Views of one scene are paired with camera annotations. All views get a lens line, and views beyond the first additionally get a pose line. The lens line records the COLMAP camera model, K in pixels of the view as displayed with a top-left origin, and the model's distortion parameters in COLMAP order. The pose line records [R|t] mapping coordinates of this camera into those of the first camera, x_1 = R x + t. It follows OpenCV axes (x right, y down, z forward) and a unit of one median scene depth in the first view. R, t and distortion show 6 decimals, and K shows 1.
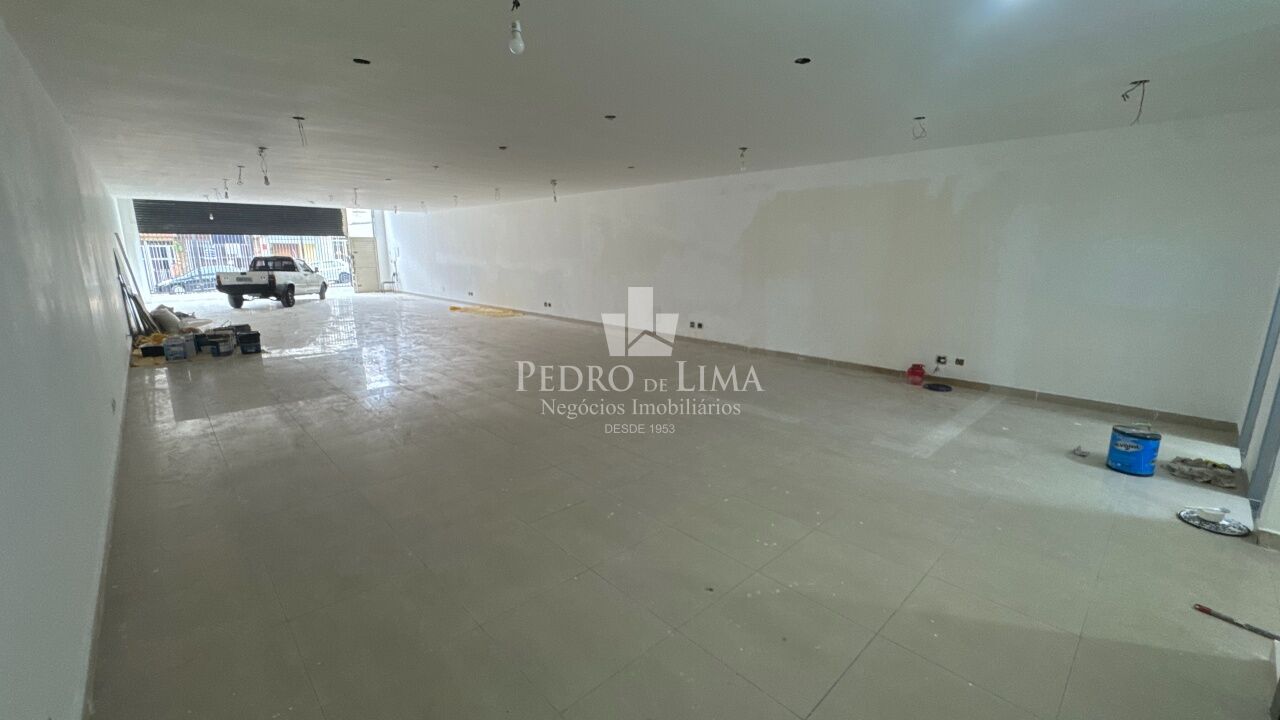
lens RADIAL K [[486.6, 0, 672.0], [0, 486.6, 362.8], [0, 0, 1]] dist [0.002085, 0.000187]
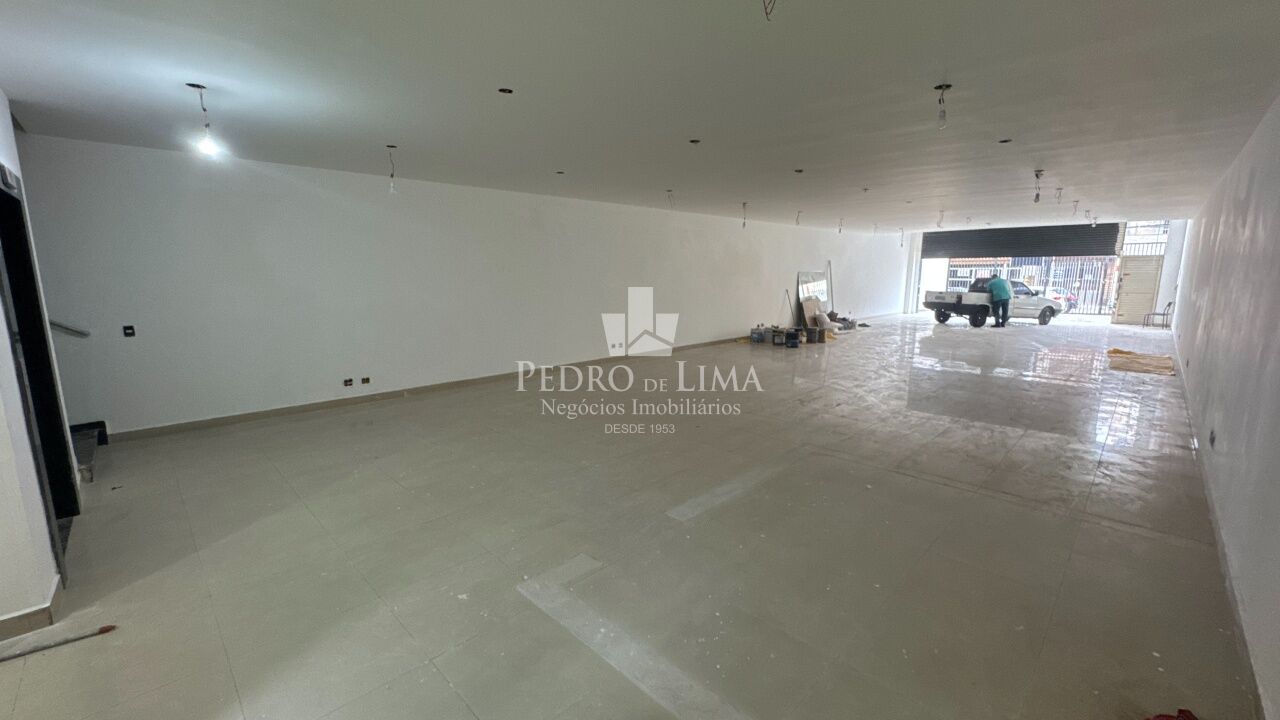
lens RADIAL K [[524.4, 0, 640.0], [0, 524.4, 360.0], [0, 0, 1]] dist [0.000874, 0.000187]
pose [[0.011610, 0.163618, -0.986455, 0.305964], [-0.223322, 0.962028, 0.156938, -0.063850], [0.974676, 0.218475, 0.047709, 0.279111]]
